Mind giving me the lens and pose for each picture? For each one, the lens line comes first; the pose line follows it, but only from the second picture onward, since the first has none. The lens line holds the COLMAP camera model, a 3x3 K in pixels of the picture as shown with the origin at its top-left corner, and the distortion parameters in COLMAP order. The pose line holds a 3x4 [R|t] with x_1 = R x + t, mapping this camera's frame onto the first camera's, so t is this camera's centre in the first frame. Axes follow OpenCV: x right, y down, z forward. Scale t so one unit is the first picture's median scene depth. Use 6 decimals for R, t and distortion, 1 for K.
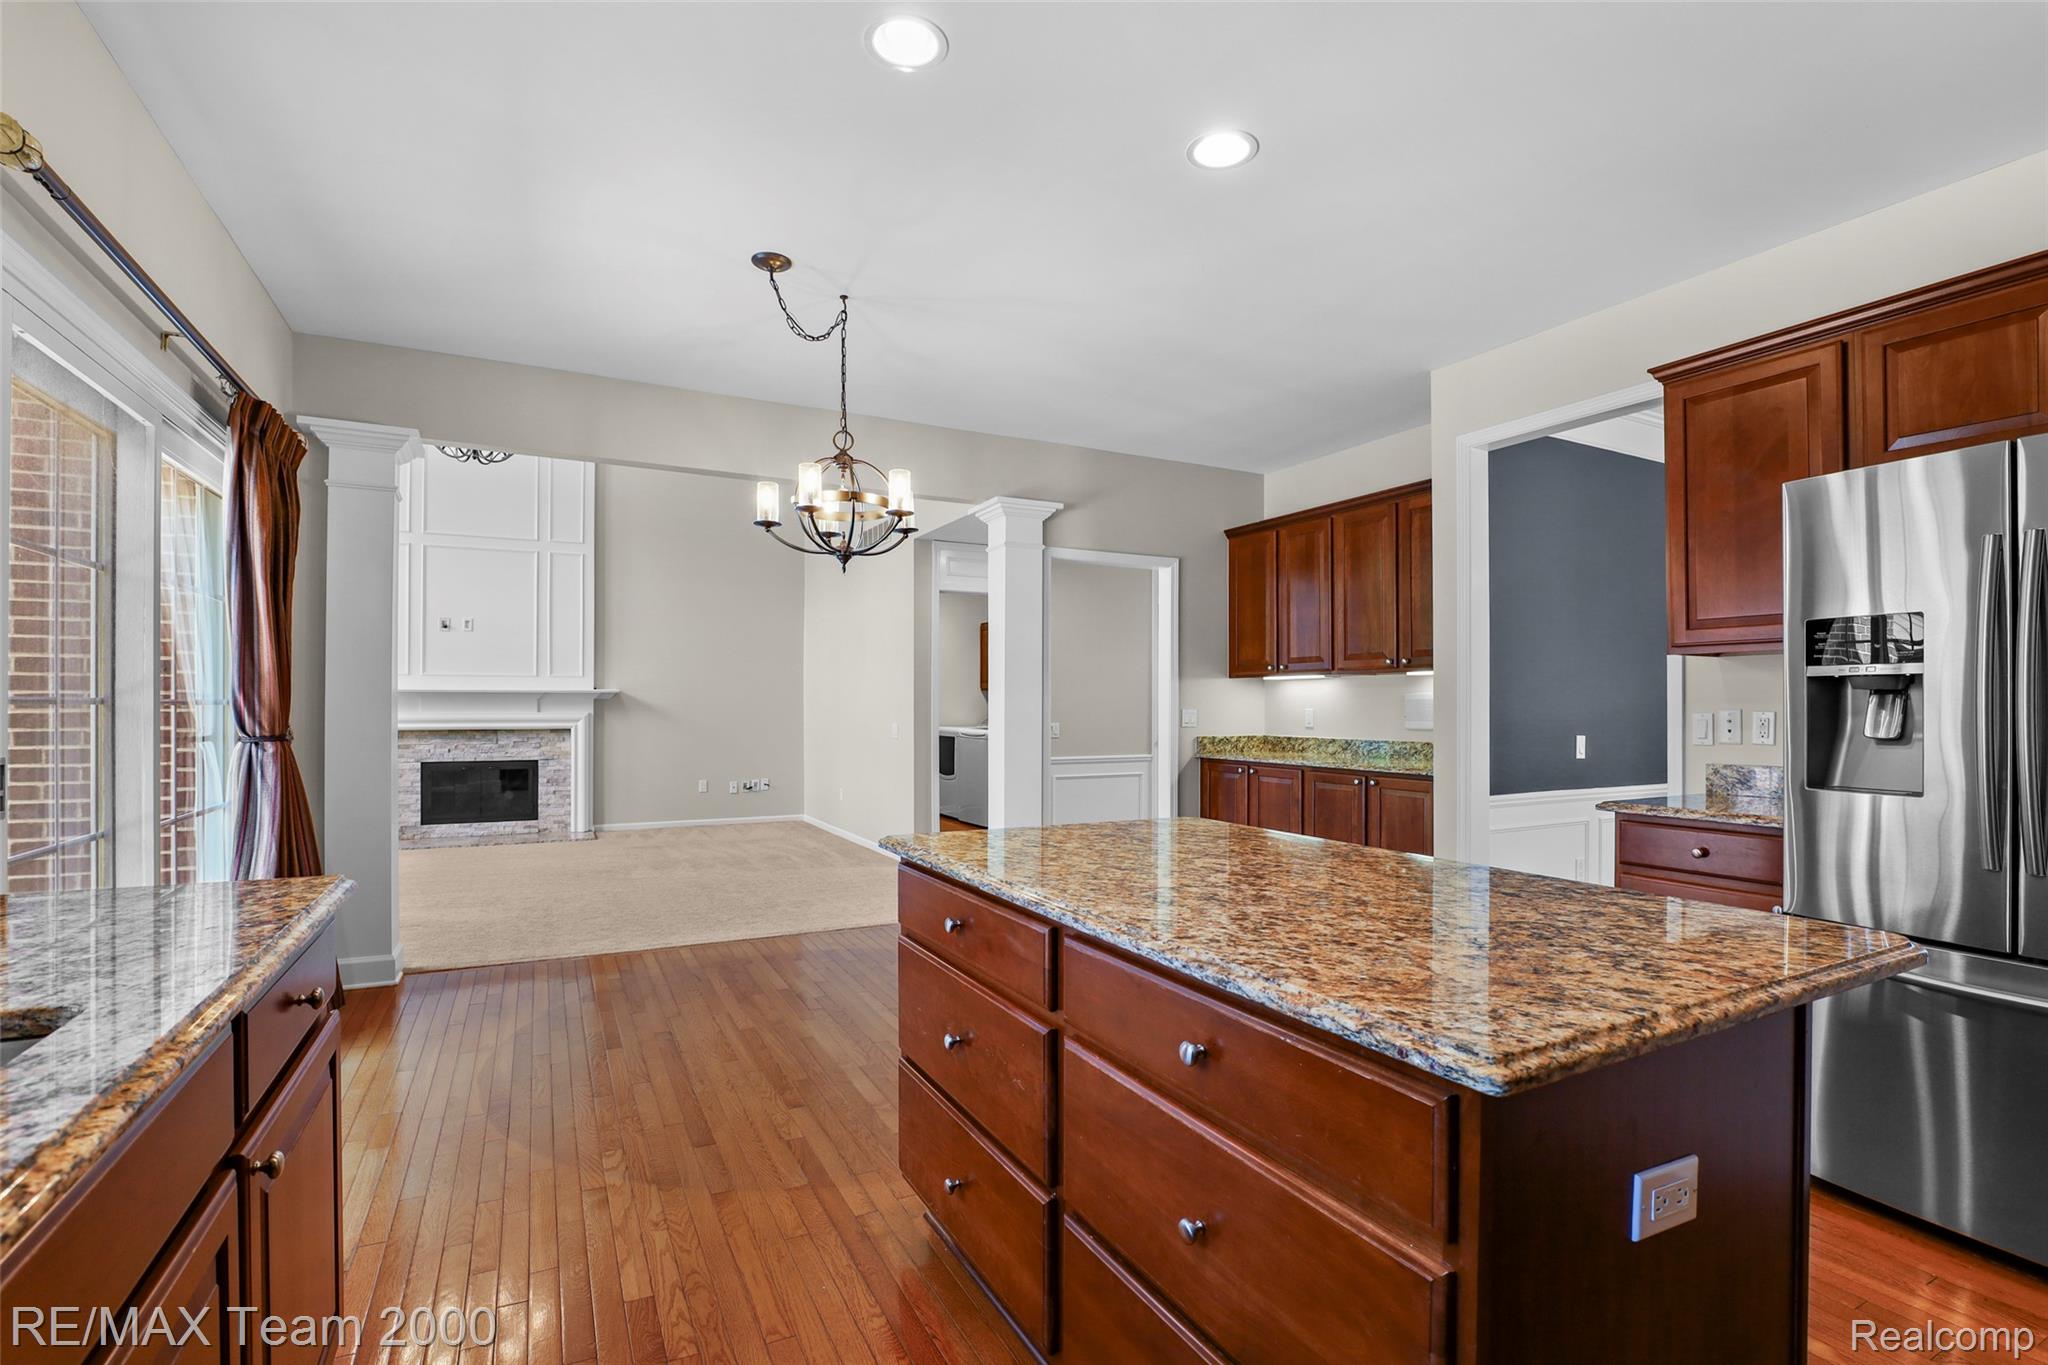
lens RADIAL K [[951.9, 0, 1043.0], [0, 951.9, 690.2], [0, 0, 1]] dist [-0.030498, 0.000294]
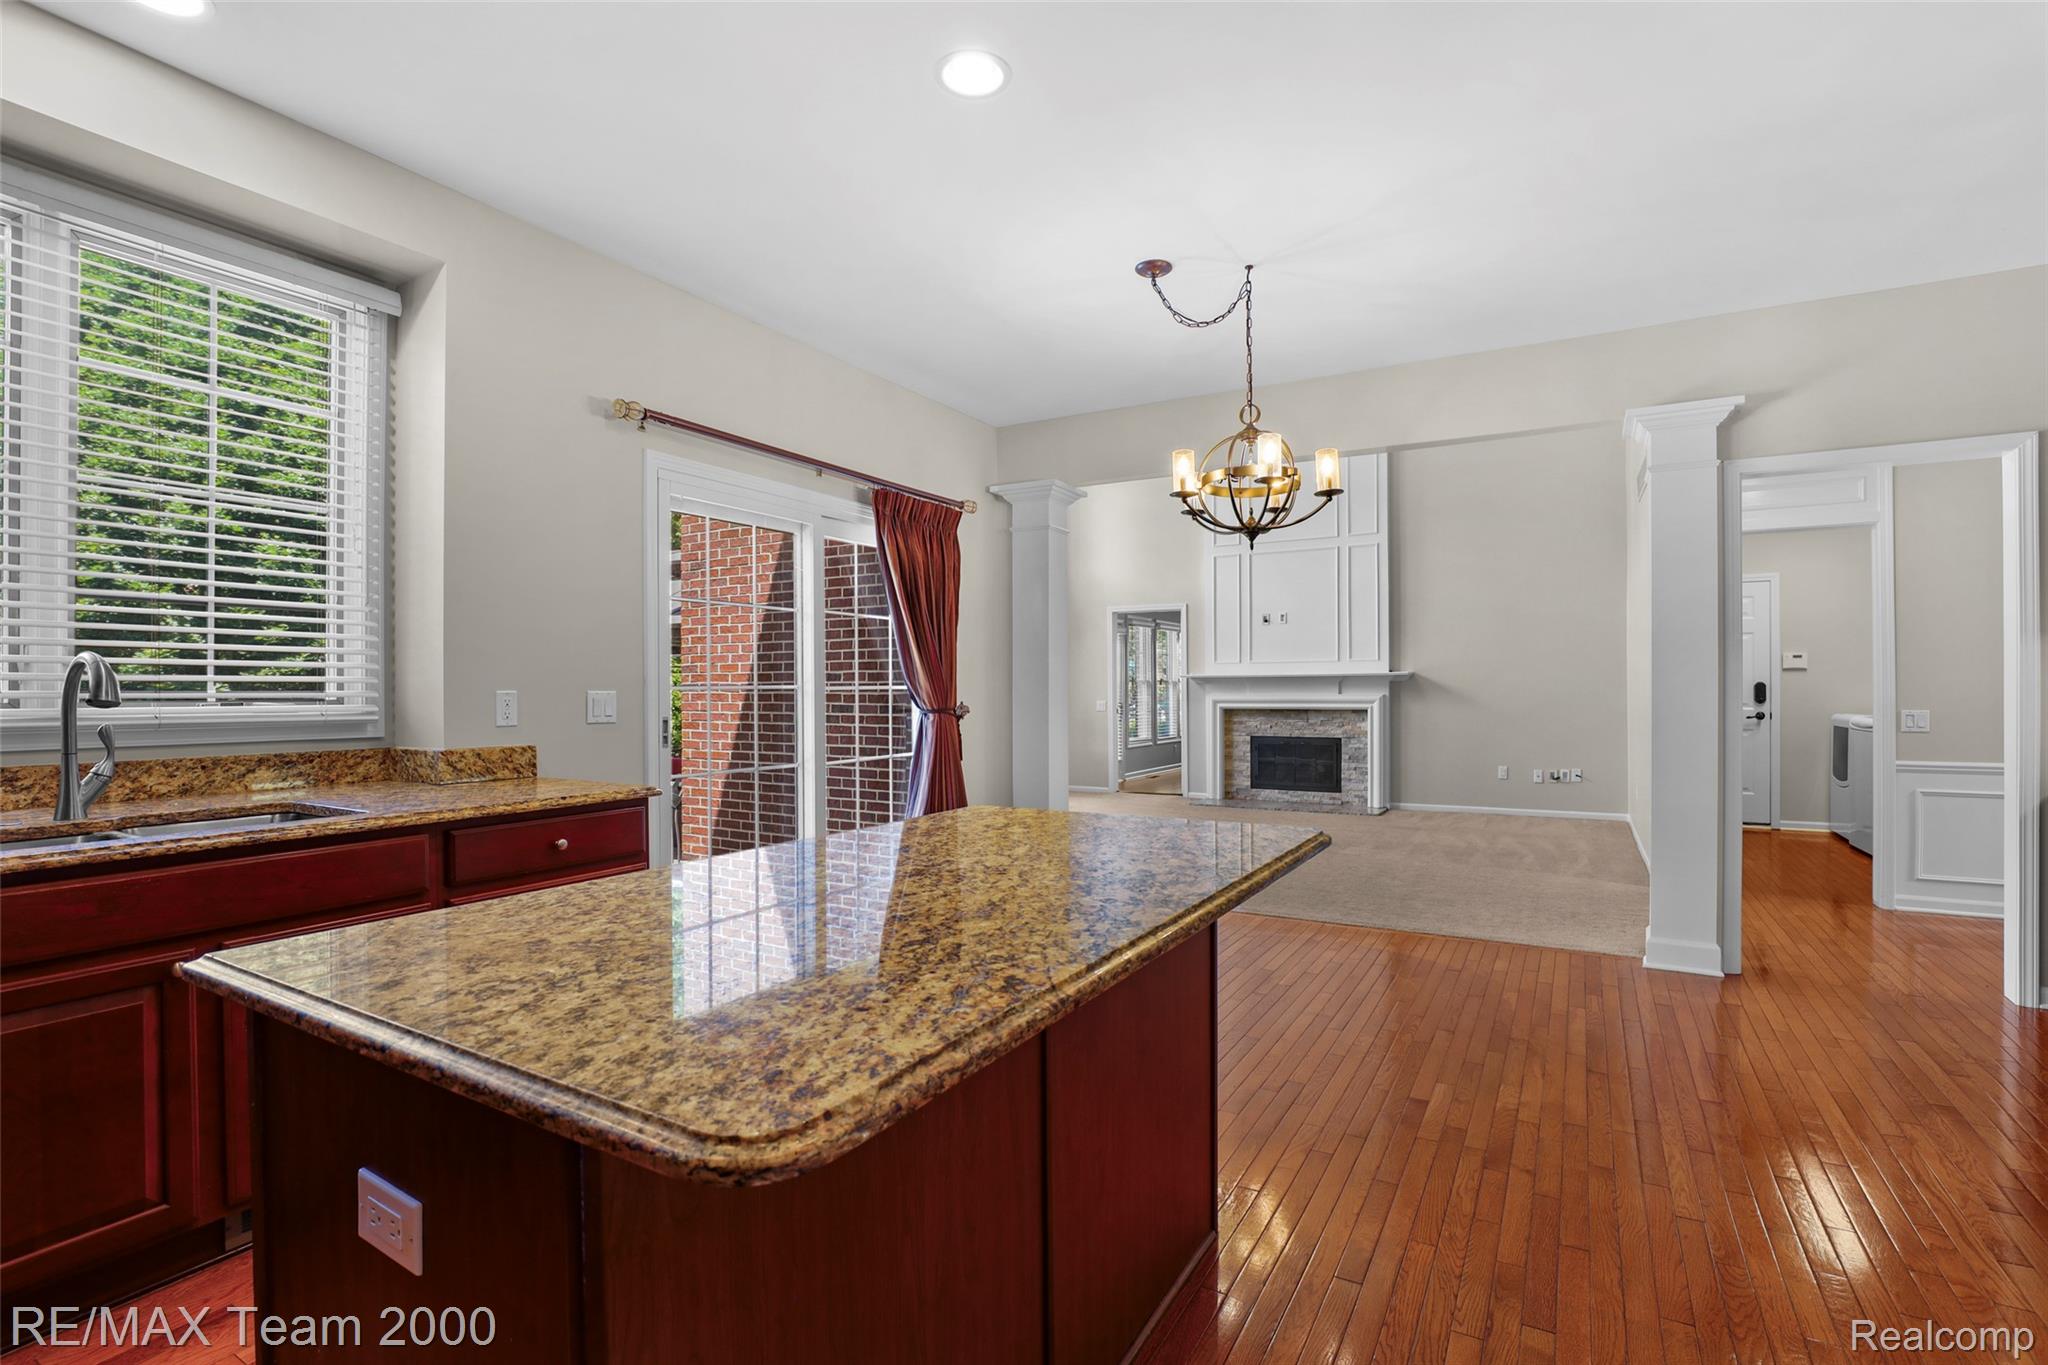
lens RADIAL K [[951.9, 0, 1040.5], [0, 951.9, 691.7], [0, 0, 1]] dist [-0.030498, 0.000294]
pose [[0.535309, -0.001515, -0.844655, 0.206579], [0.018797, 0.999772, 0.010120, 0.003014], [0.844447, -0.021295, 0.535215, 0.122166]]
